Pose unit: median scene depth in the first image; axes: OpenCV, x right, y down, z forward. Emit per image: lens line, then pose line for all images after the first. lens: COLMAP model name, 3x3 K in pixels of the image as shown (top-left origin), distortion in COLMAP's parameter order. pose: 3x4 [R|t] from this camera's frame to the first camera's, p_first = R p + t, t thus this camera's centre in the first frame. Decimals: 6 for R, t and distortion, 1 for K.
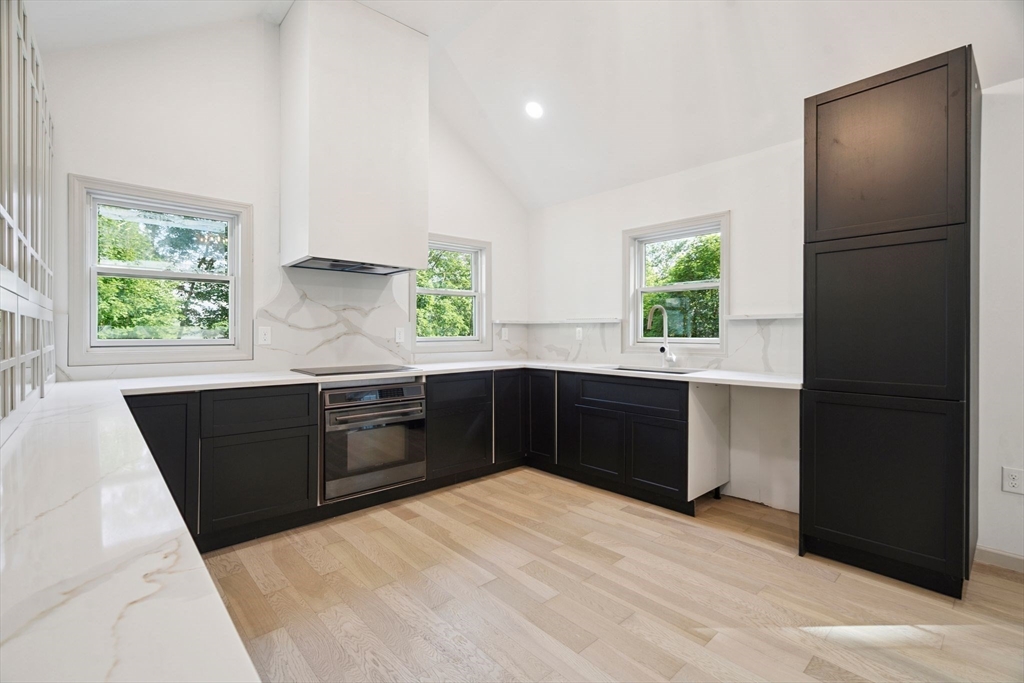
lens RADIAL K [[464.3, 0, 512.4], [0, 464.3, 337.7], [0, 0, 1]] dist [0.000323, 0.000015]
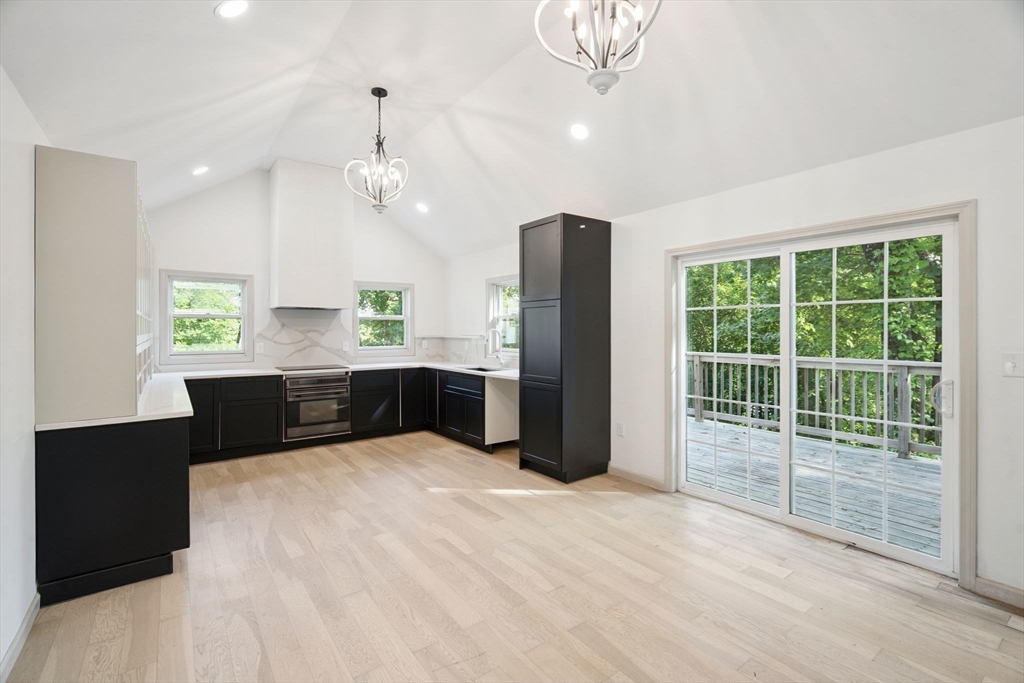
lens RADIAL K [[463.4, 0, 509.9], [0, 463.4, 335.5], [0, 0, 1]] dist [0.002167, 0.000764]
pose [[0.994848, -0.000104, -0.101380, 0.571494], [0.000078, 1.000000, -0.000268, -0.050449], [0.101380, 0.000258, 0.994848, -0.638645]]
